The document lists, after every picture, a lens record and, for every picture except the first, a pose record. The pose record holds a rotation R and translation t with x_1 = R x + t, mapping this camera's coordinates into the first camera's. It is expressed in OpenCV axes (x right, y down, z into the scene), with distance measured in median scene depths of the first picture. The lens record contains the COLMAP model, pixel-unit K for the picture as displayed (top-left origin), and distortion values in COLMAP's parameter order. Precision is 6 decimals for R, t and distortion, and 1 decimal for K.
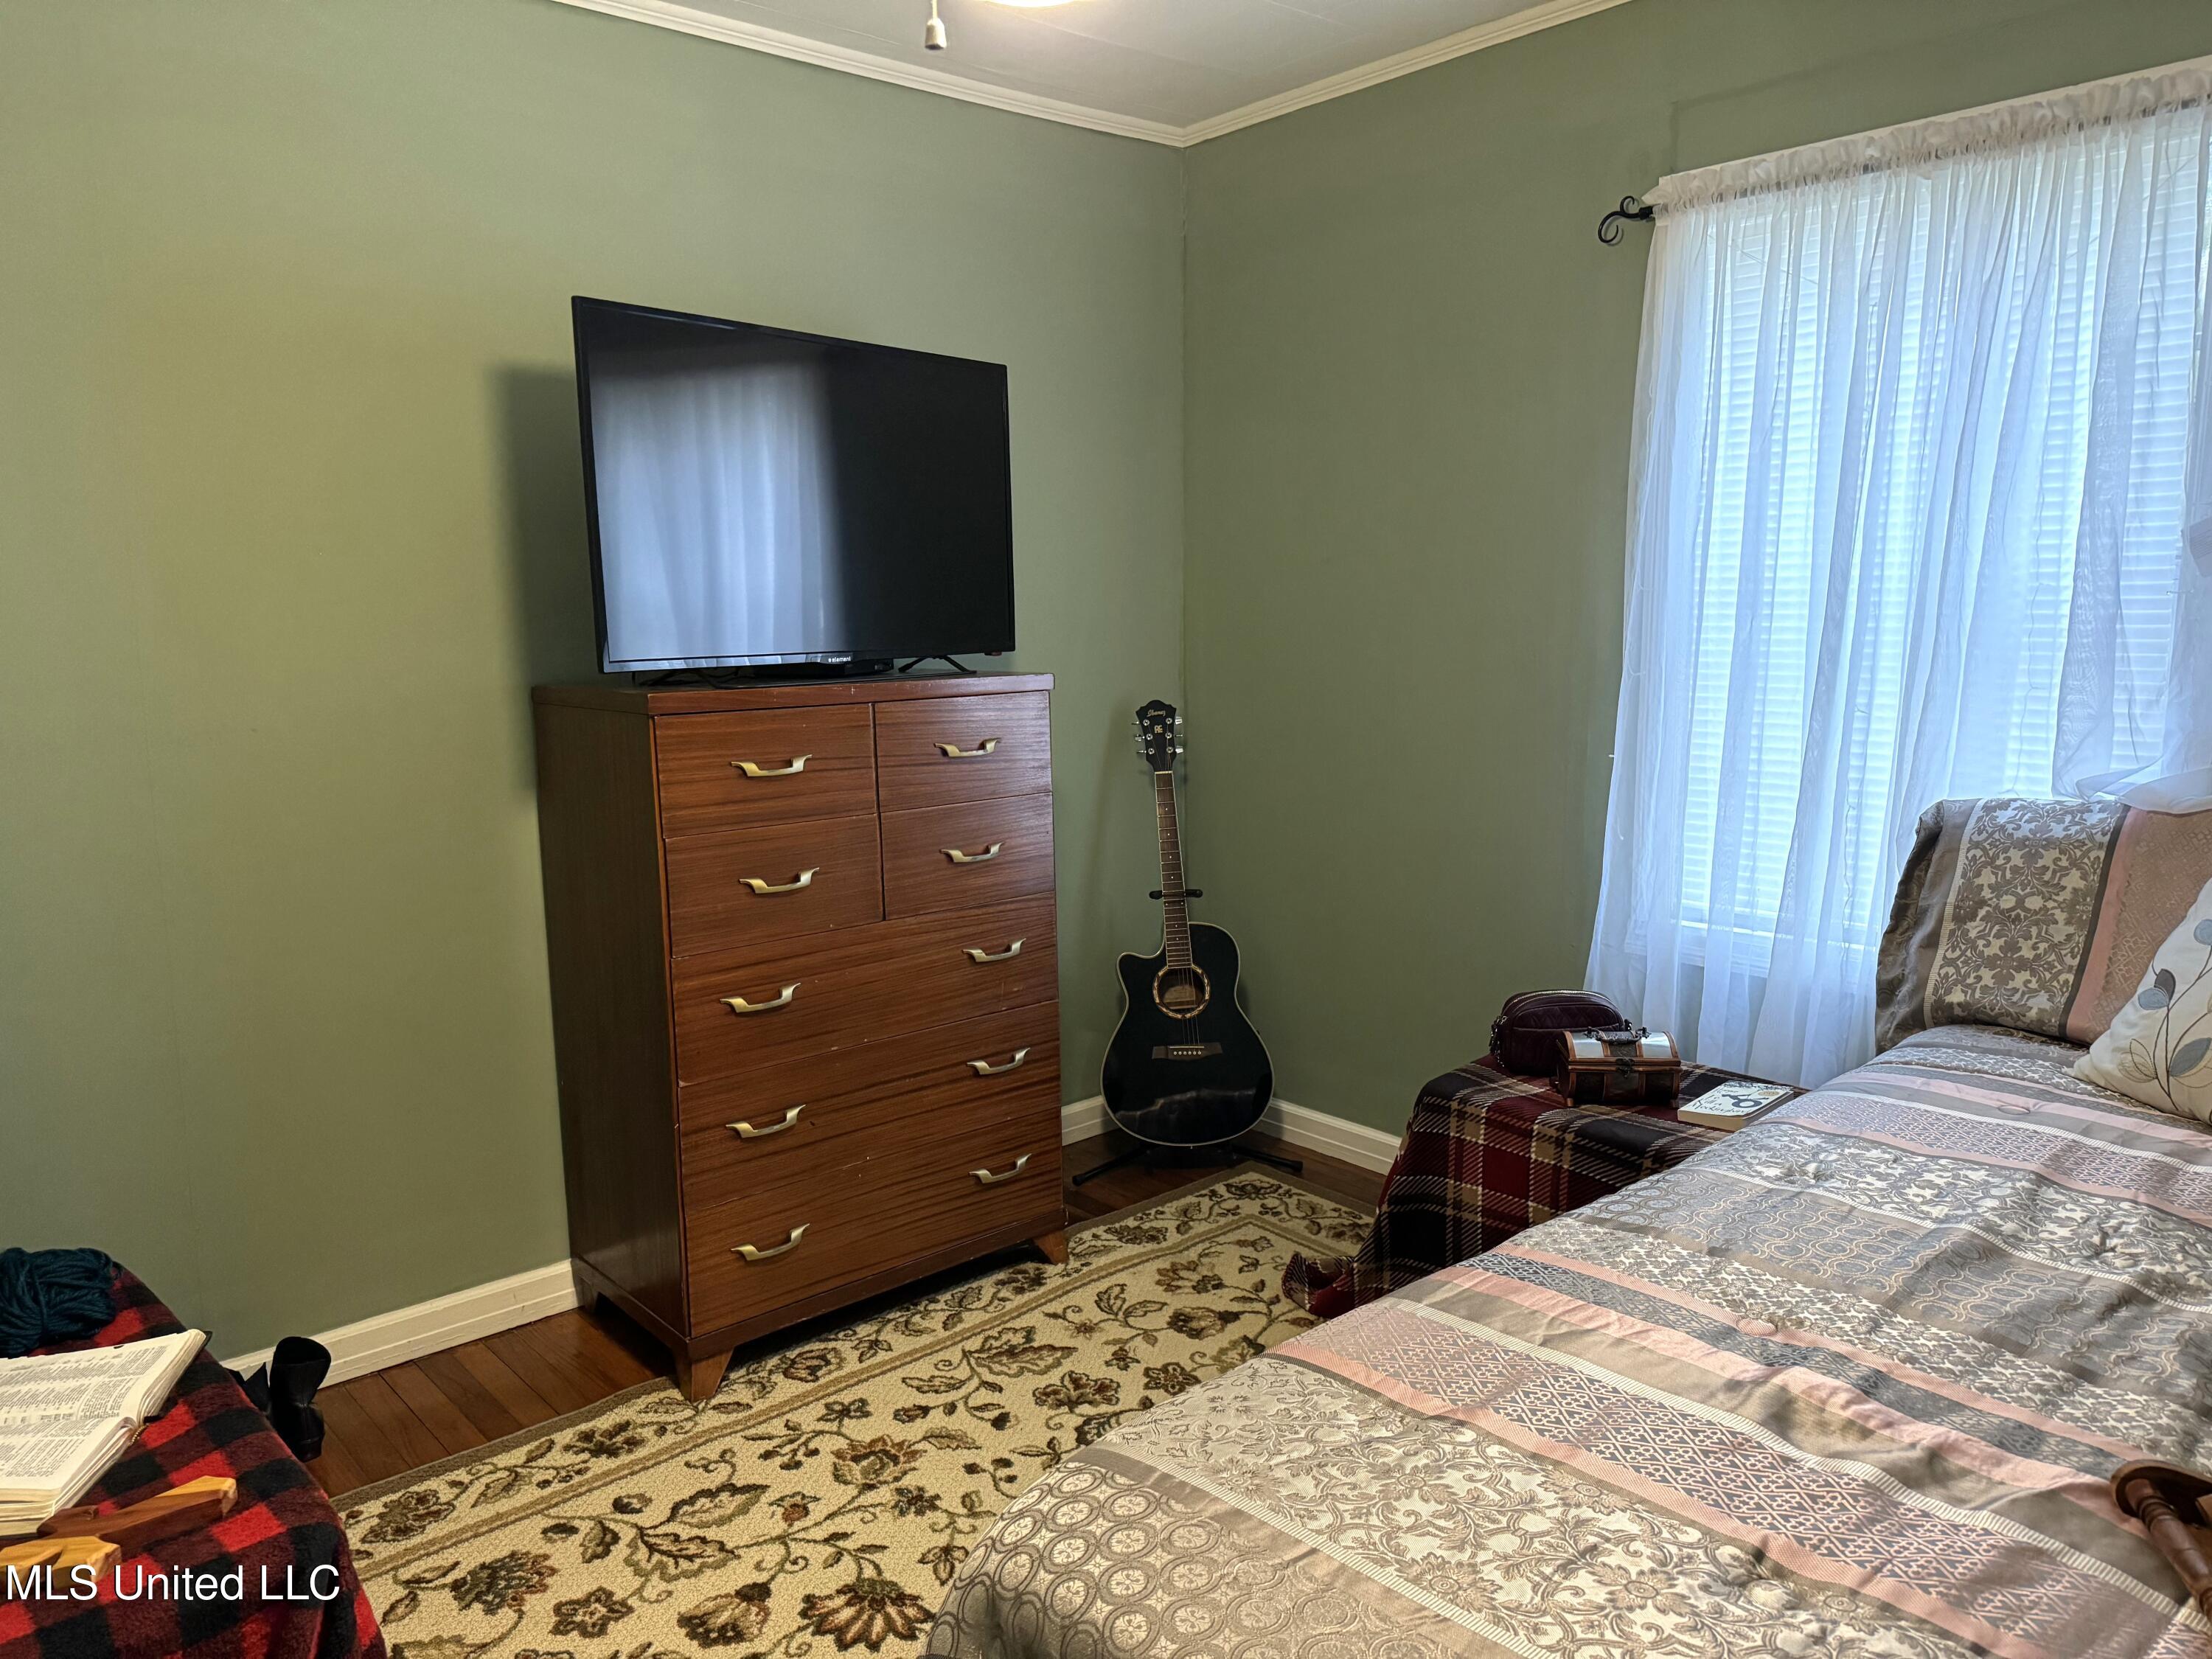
lens RADIAL K [[1589.2, 0, 1074.5], [0, 1589.2, 820.0], [0, 0, 1]] dist [0.045209, -0.045903]
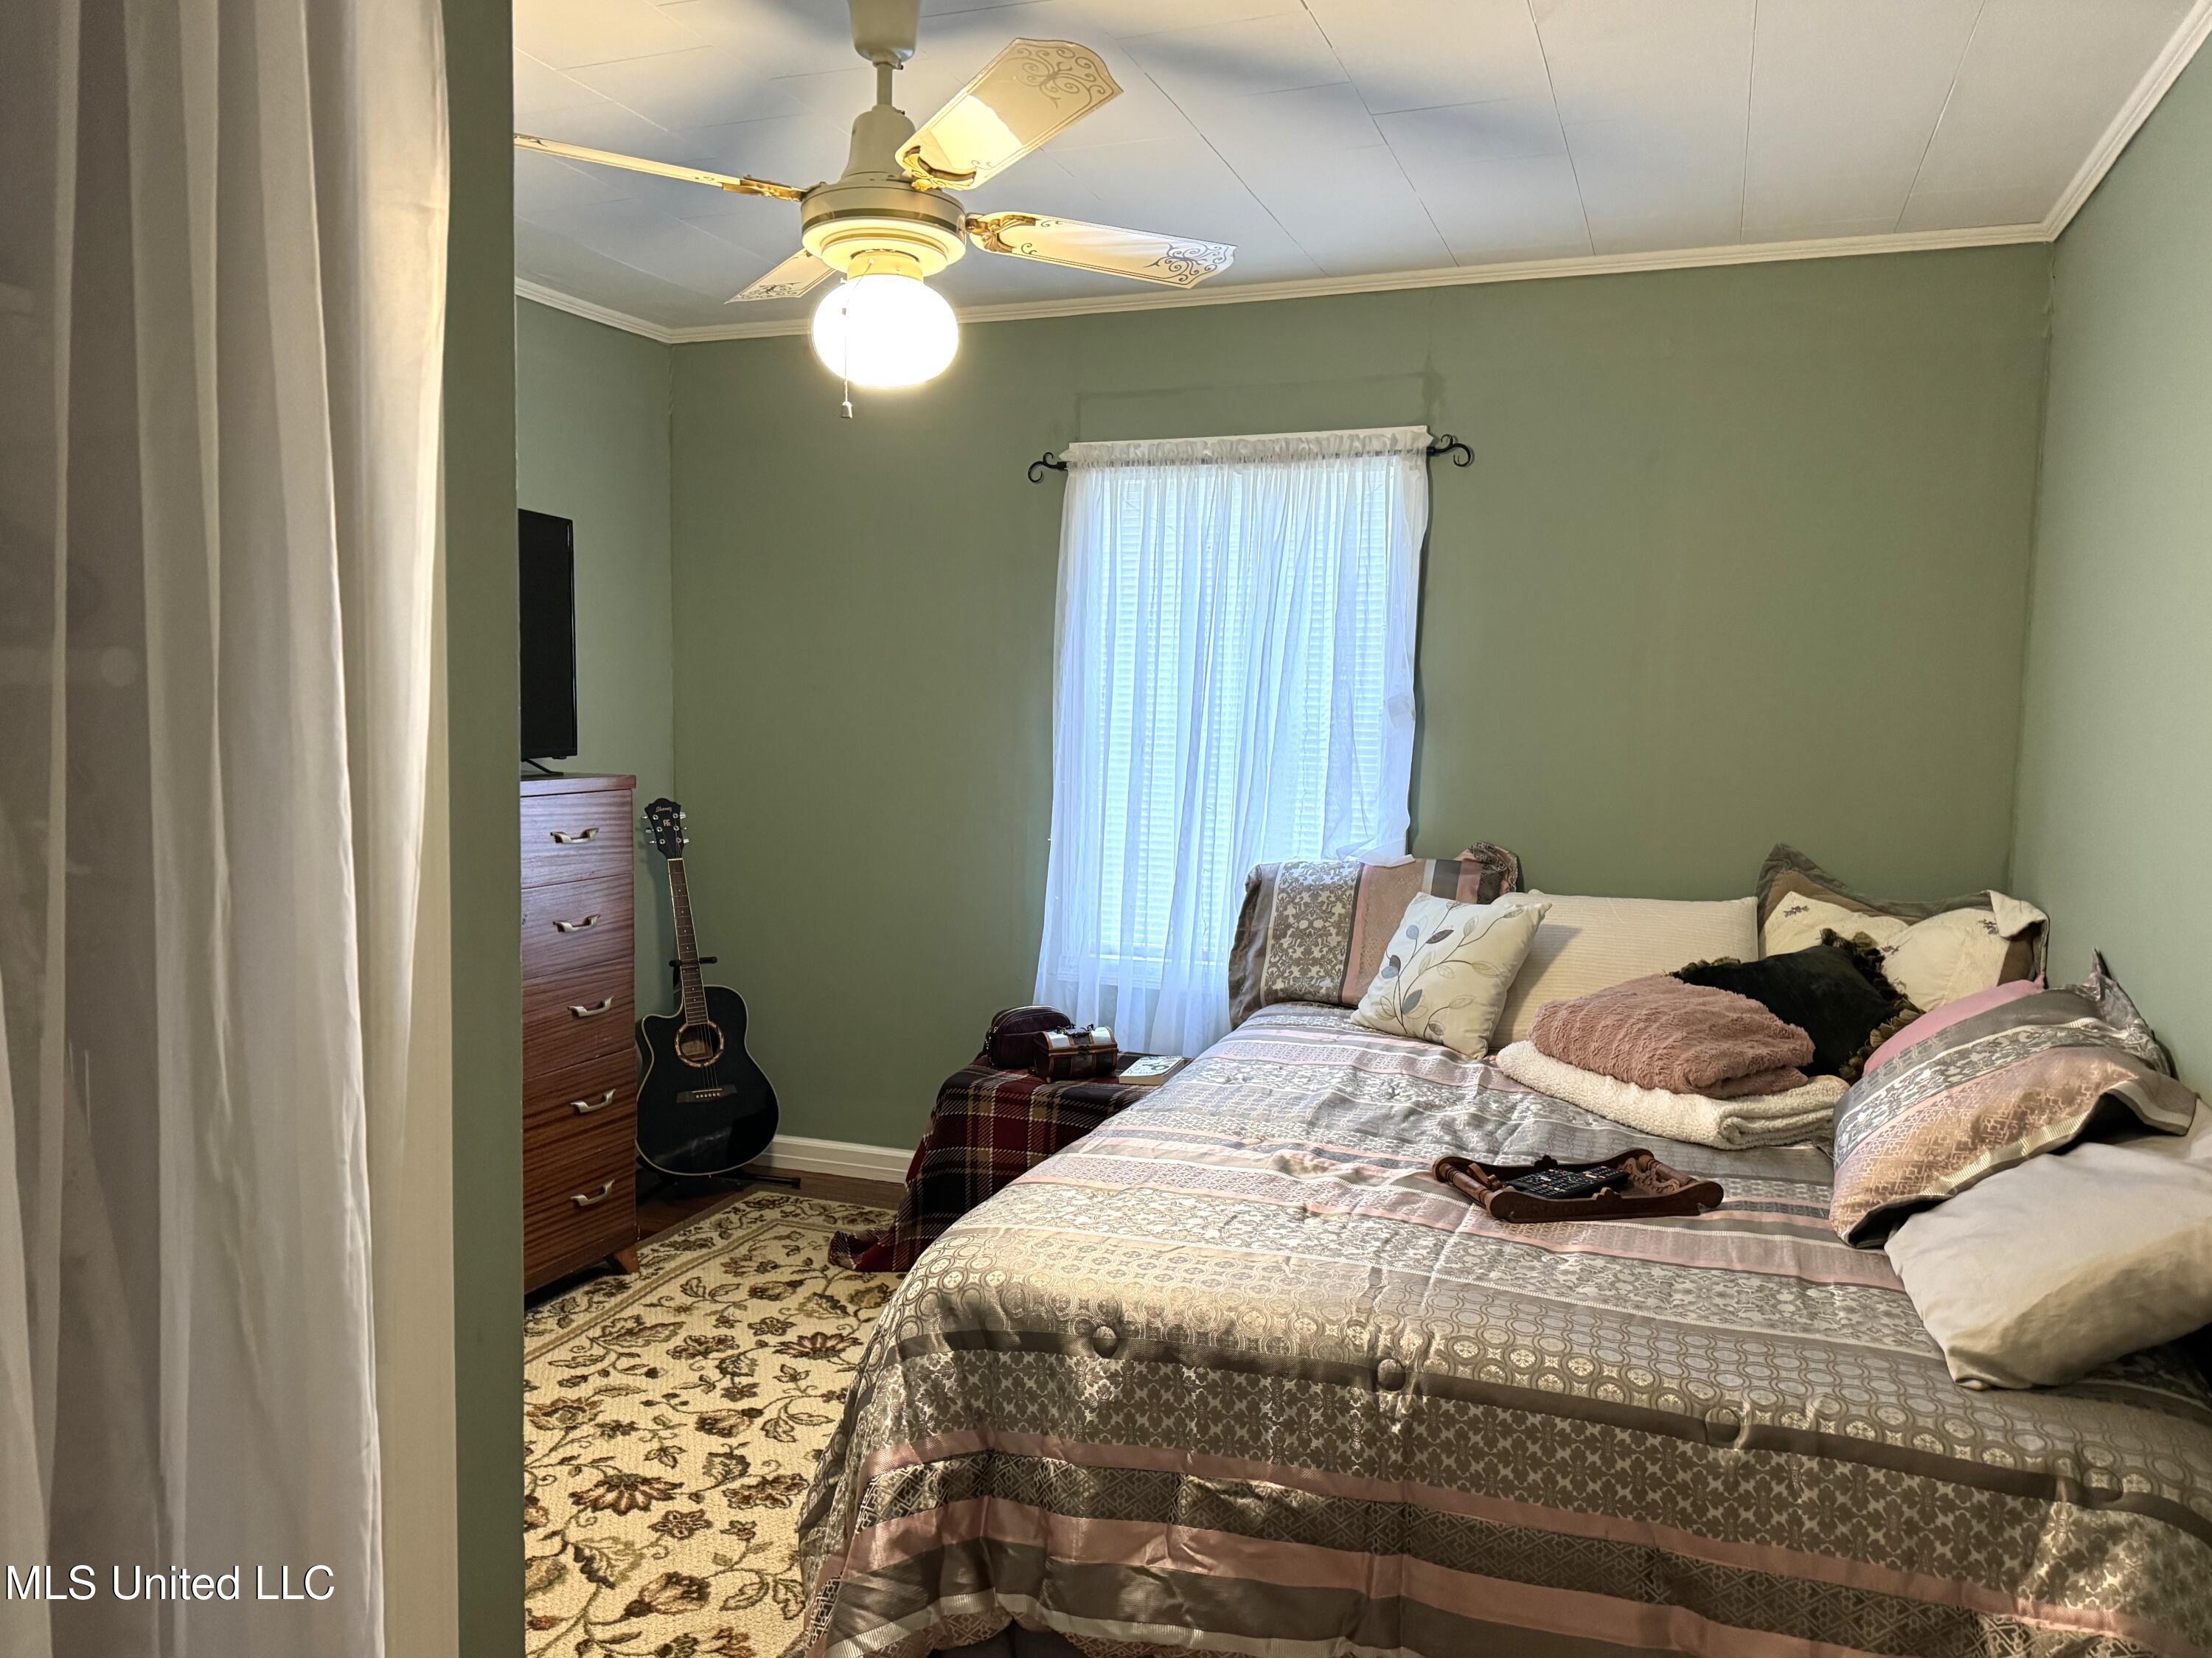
lens RADIAL K [[1586.1, 0, 1106.0], [0, 1586.1, 829.0], [0, 0, 1]] dist [0.090575, -0.131838]
pose [[0.883363, -0.004451, 0.468669, -0.315940], [0.036173, 0.997620, -0.058705, 0.038808], [-0.467292, 0.068811, 0.881421, -0.295169]]
